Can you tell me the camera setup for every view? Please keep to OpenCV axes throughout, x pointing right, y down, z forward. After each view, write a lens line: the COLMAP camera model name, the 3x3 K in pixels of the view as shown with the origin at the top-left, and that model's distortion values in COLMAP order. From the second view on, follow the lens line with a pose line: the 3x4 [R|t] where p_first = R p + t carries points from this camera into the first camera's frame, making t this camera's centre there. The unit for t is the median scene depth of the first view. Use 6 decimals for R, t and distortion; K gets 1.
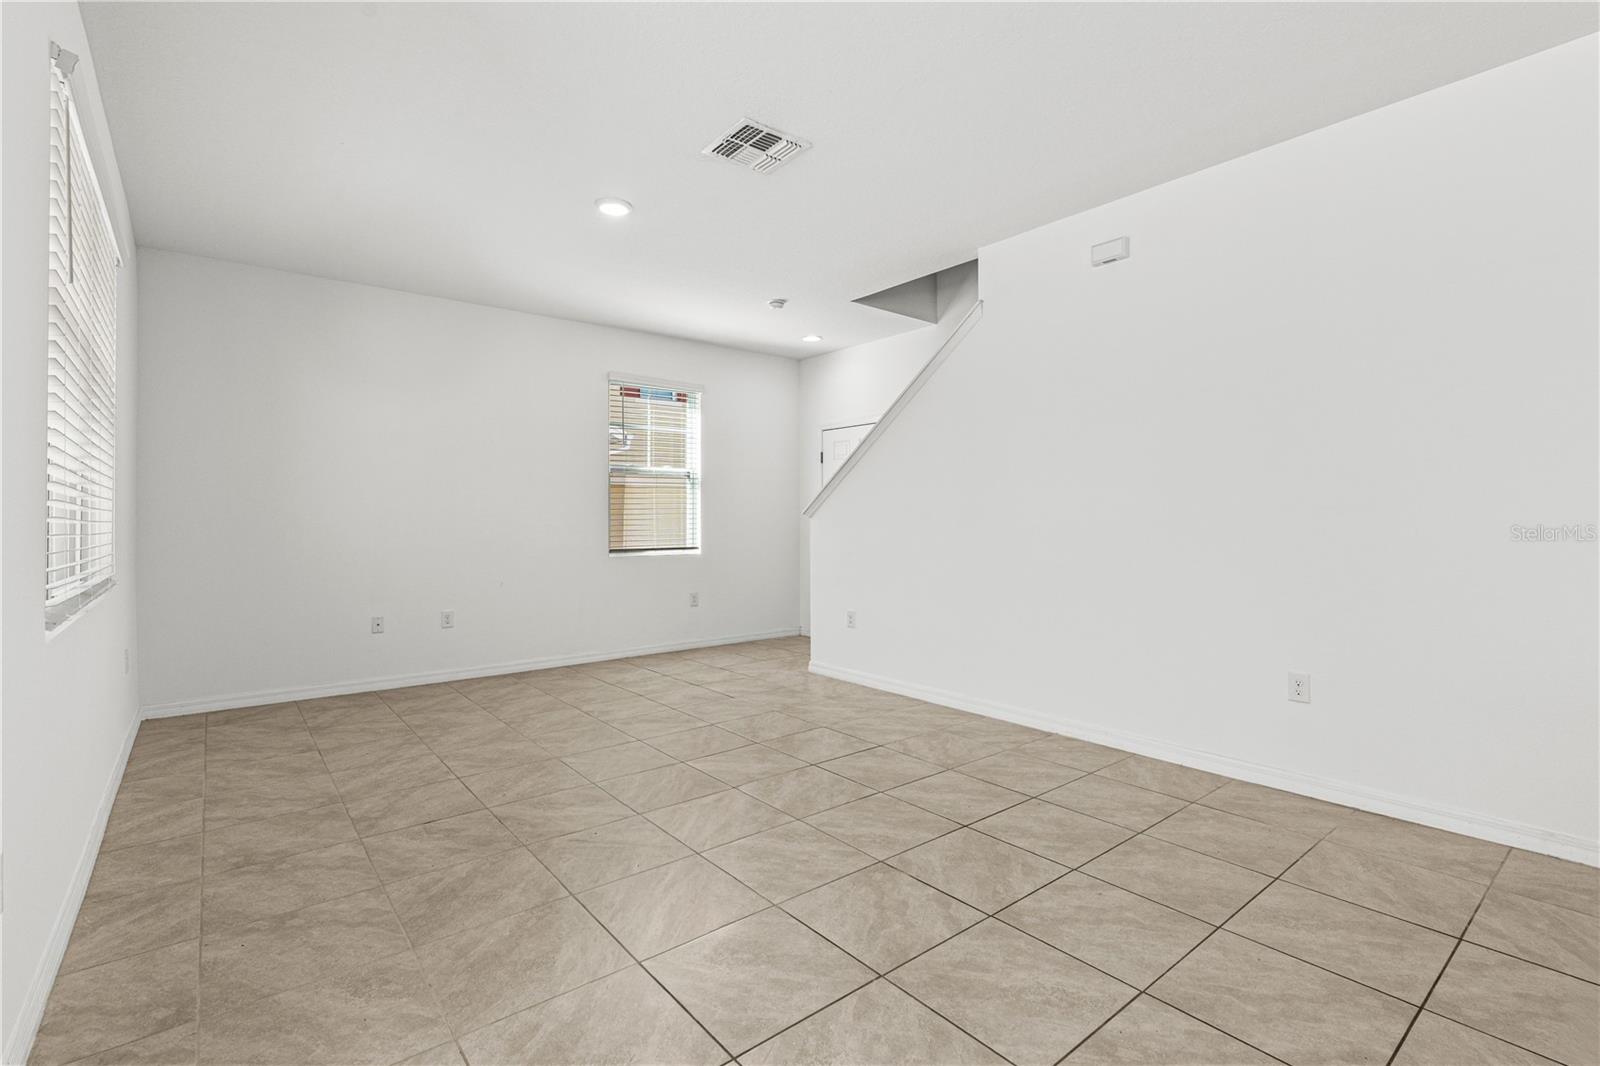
lens RADIAL K [[731.6, 0, 806.5], [0, 731.6, 517.1], [0, 0, 1]] dist [-0.008091, 0.001170]
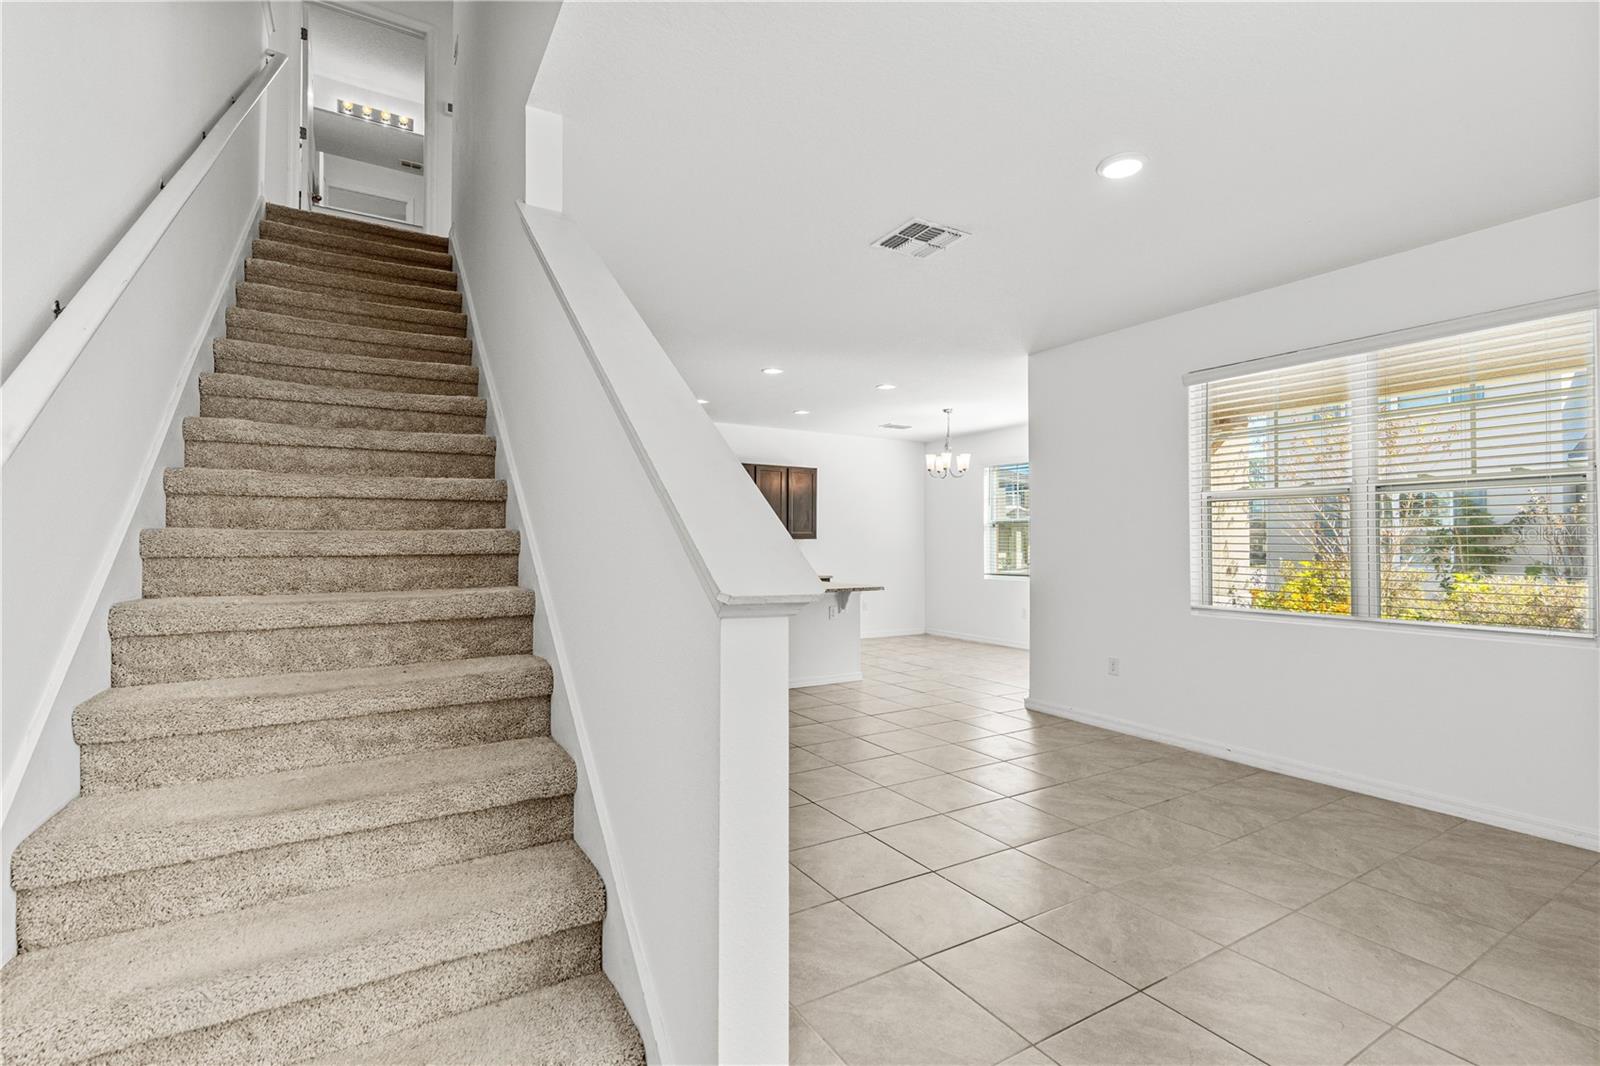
lens RADIAL K [[723.7, 0, 808.9], [0, 723.7, 536.2], [0, 0, 1]] dist [0.002063, 0.001266]
pose [[-0.990581, 0.002394, 0.136906, -0.044819], [0.000019, 0.999850, -0.017346, -0.026416], [-0.136927, -0.017180, -0.990432, 1.840273]]
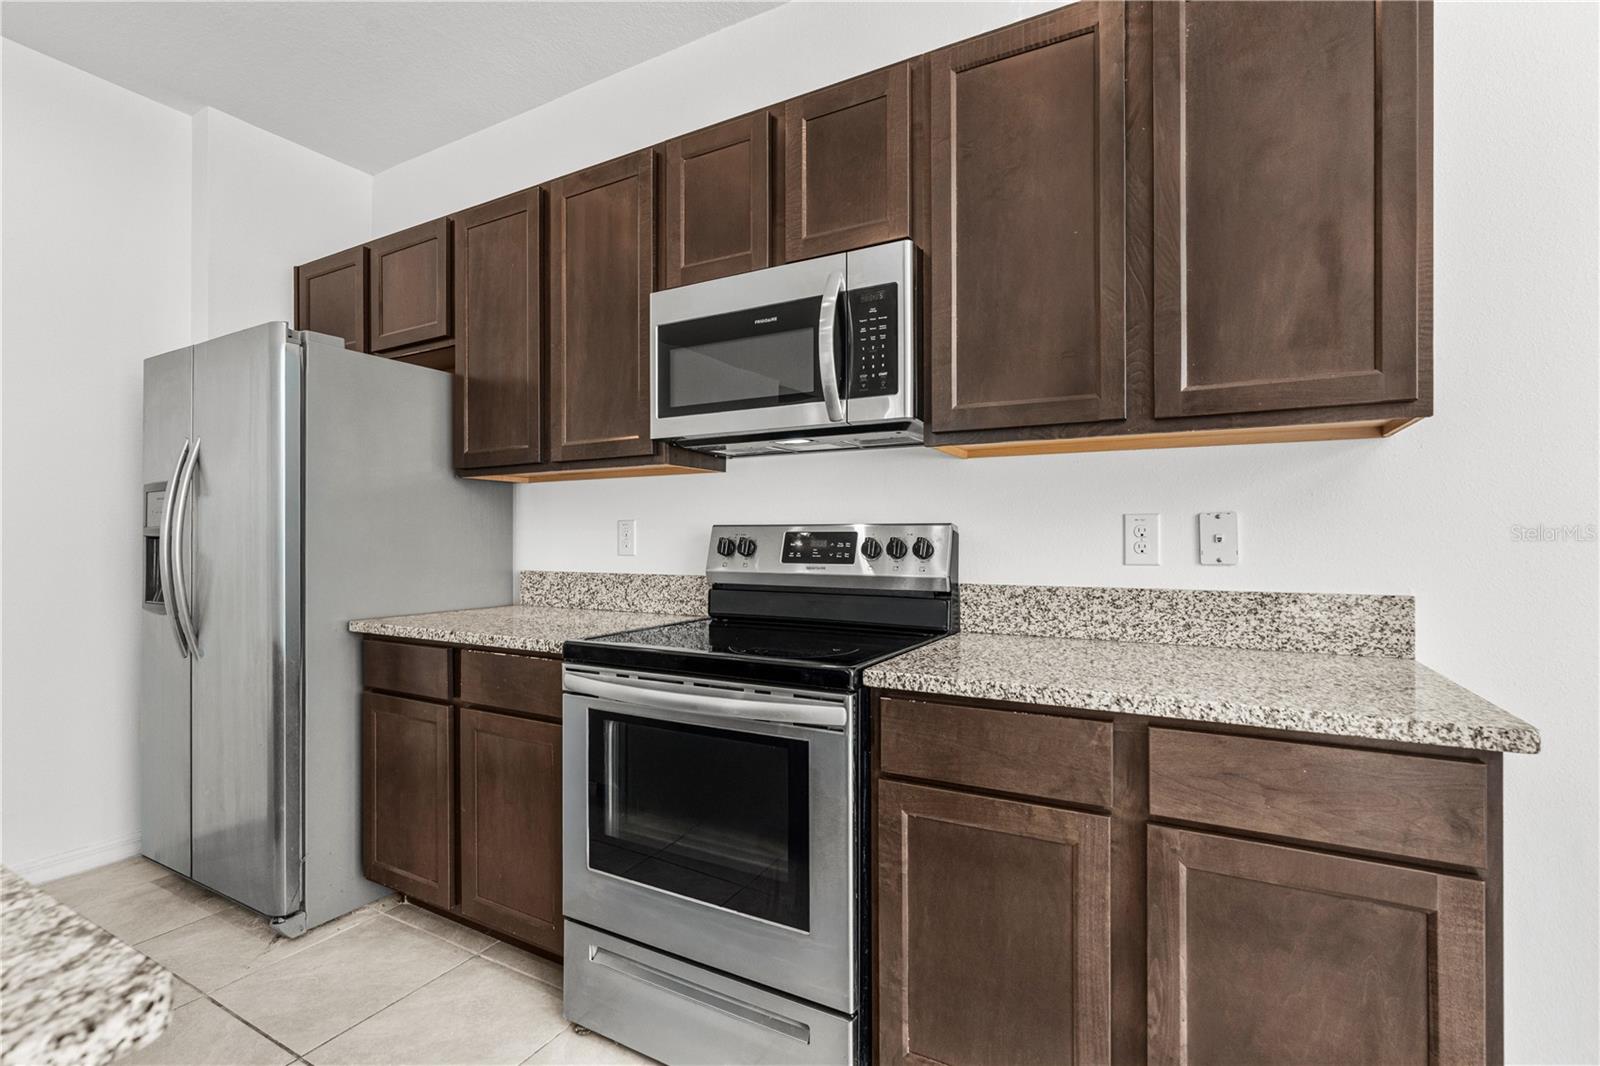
lens RADIAL K [[719.0, 0, 808.0], [0, 719.0, 538.5], [0, 0, 1]] dist [-0.010340, 0.000627]
pose [[-0.379084, 0.000977, 0.925362, 0.074931], [-0.001472, 0.999998, -0.001658, -0.001210], [-0.925361, -0.001991, -0.379082, -0.279569]]
